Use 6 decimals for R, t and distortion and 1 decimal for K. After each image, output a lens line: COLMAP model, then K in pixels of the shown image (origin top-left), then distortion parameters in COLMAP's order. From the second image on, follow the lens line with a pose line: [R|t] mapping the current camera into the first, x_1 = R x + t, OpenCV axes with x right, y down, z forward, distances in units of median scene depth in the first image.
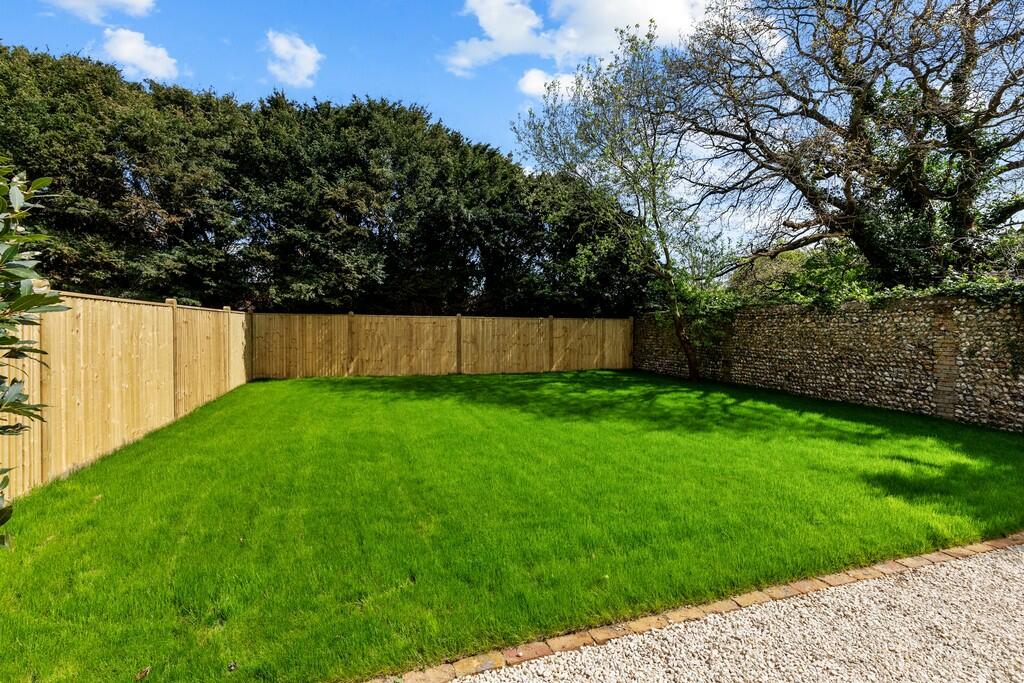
lens RADIAL K [[465.0, 0, 517.5], [0, 465.0, 339.3], [0, 0, 1]] dist [-0.000292, -0.000070]
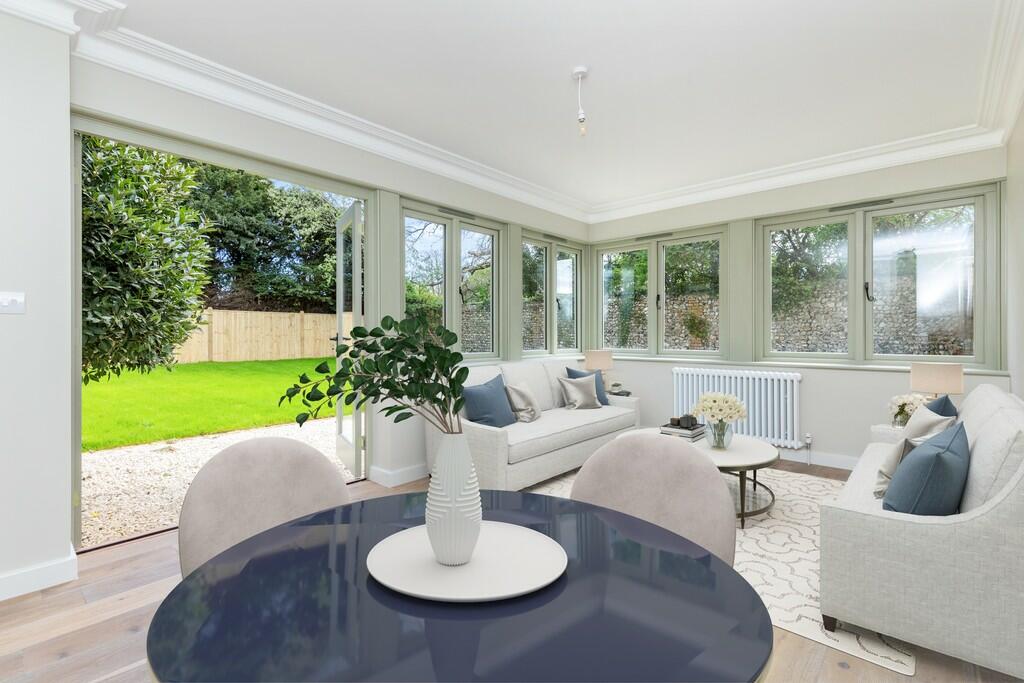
lens RADIAL K [[465.0, 0, 517.5], [0, 465.0, 339.3], [0, 0, 1]] dist [-0.000292, -0.000070]
pose [[0.871292, -0.007461, 0.490709, -0.031914], [0.012182, 0.999905, -0.006427, 0.036212], [-0.490614, 0.011577, 0.871300, -0.304565]]
